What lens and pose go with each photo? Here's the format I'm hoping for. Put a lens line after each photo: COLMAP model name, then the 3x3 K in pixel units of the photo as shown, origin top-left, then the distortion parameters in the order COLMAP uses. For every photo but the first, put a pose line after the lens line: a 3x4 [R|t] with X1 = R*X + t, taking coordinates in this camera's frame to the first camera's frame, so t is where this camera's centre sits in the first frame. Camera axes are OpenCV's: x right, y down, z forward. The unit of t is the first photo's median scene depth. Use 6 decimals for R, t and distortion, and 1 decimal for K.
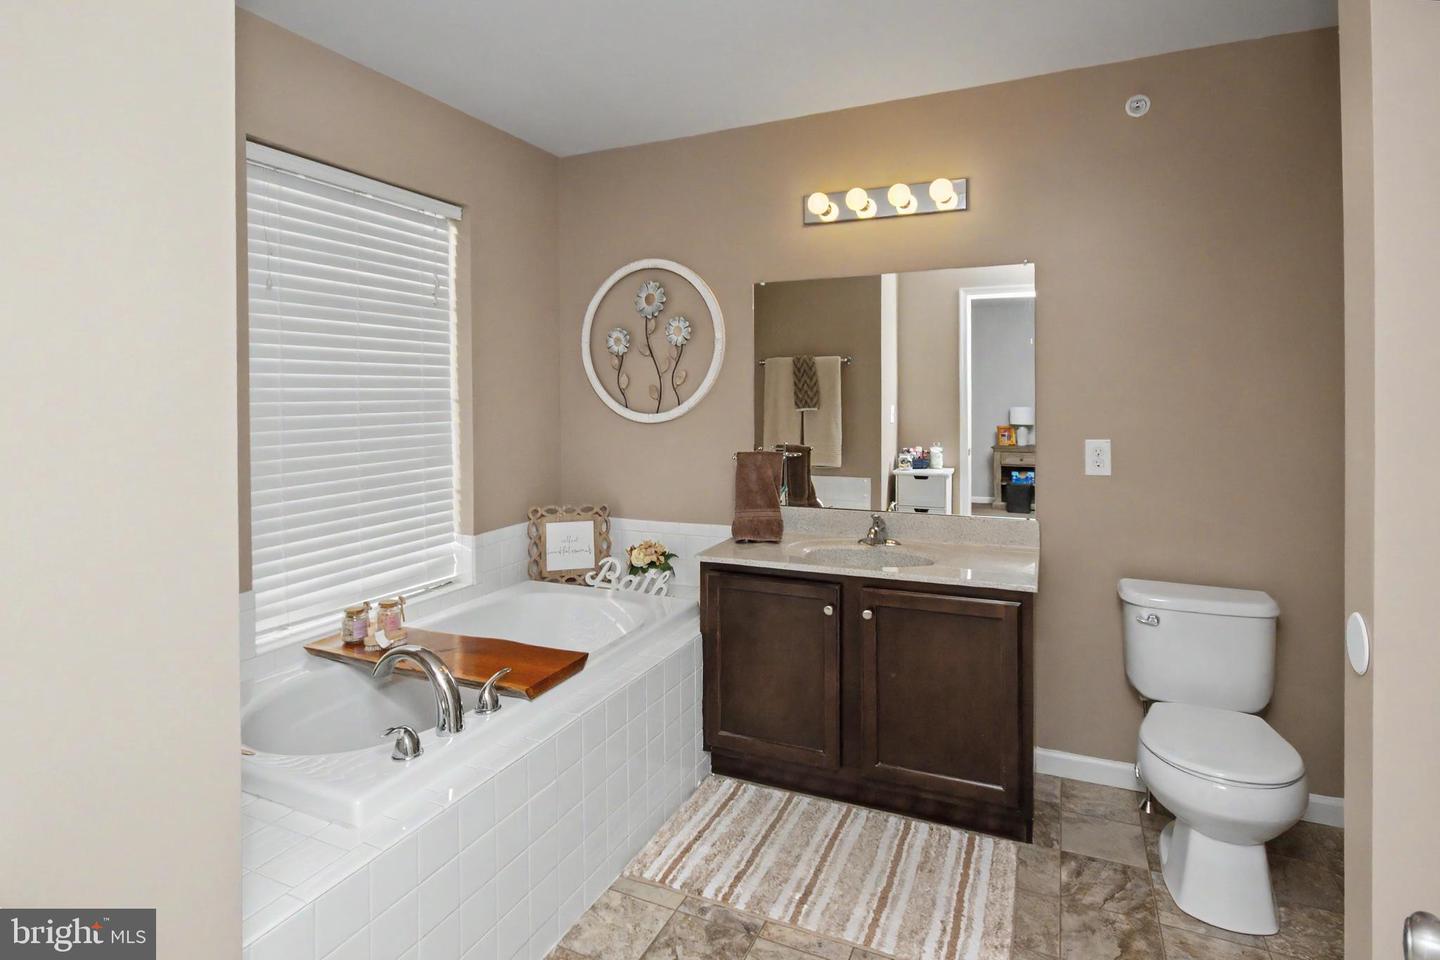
lens RADIAL K [[726.2, 0, 696.7], [0, 726.2, 404.9], [0, 0, 1]] dist [0.000776, 0.000859]
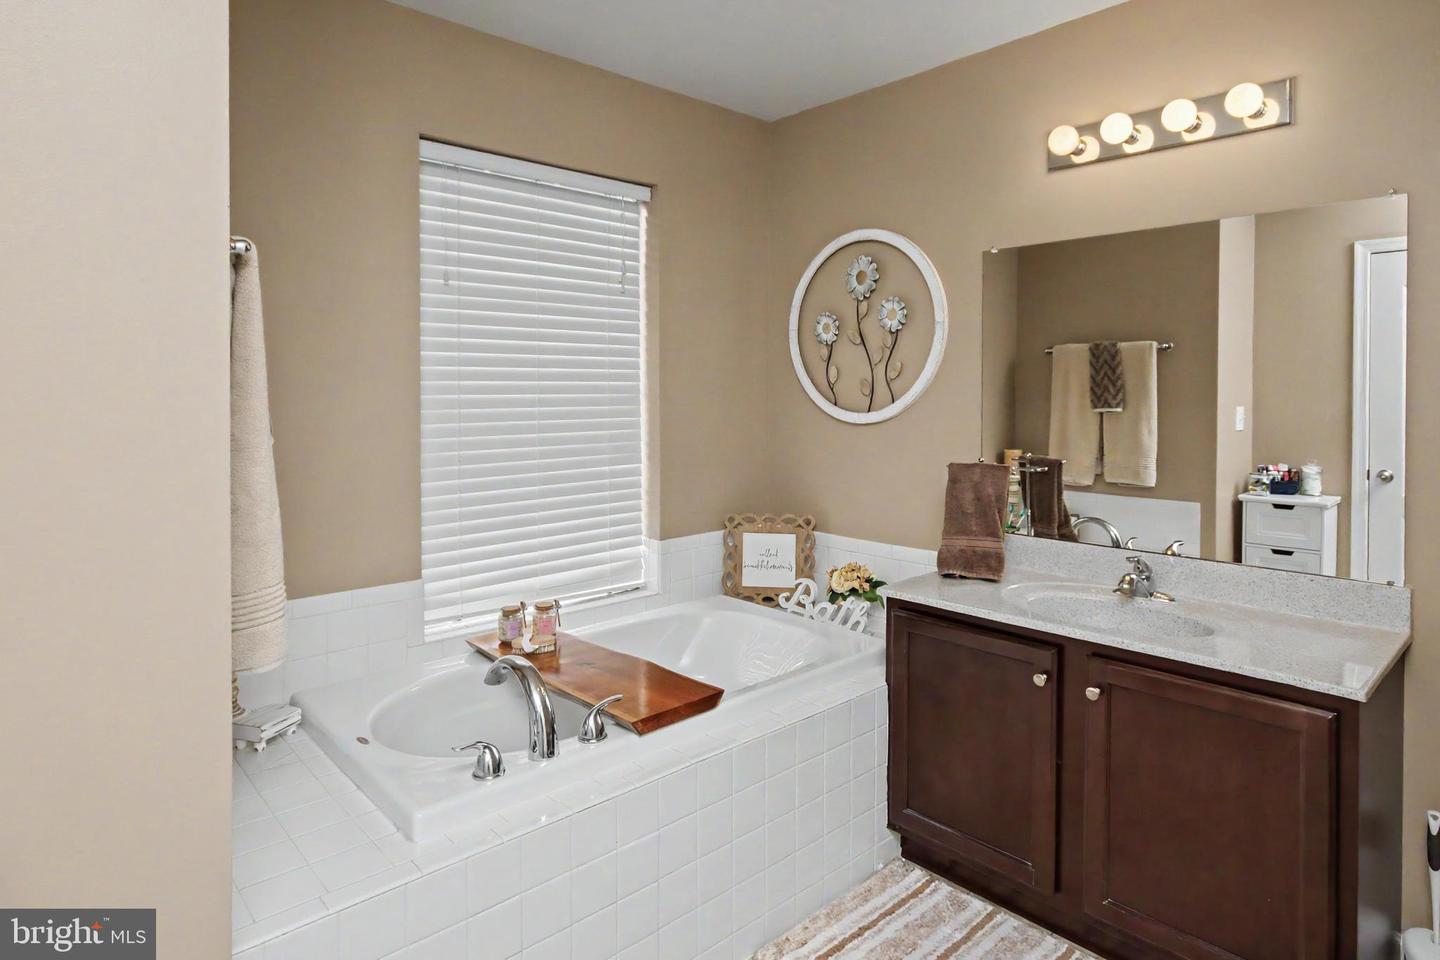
lens RADIAL K [[791.1, 0, 718.9], [0, 791.1, 403.2], [0, 0, 1]] dist [0.001153, -0.000183]
pose [[0.925416, 0.013617, -0.378708, 0.142940], [-0.011563, 0.999904, 0.007697, -0.004666], [0.378777, -0.002744, 0.925484, 0.093493]]
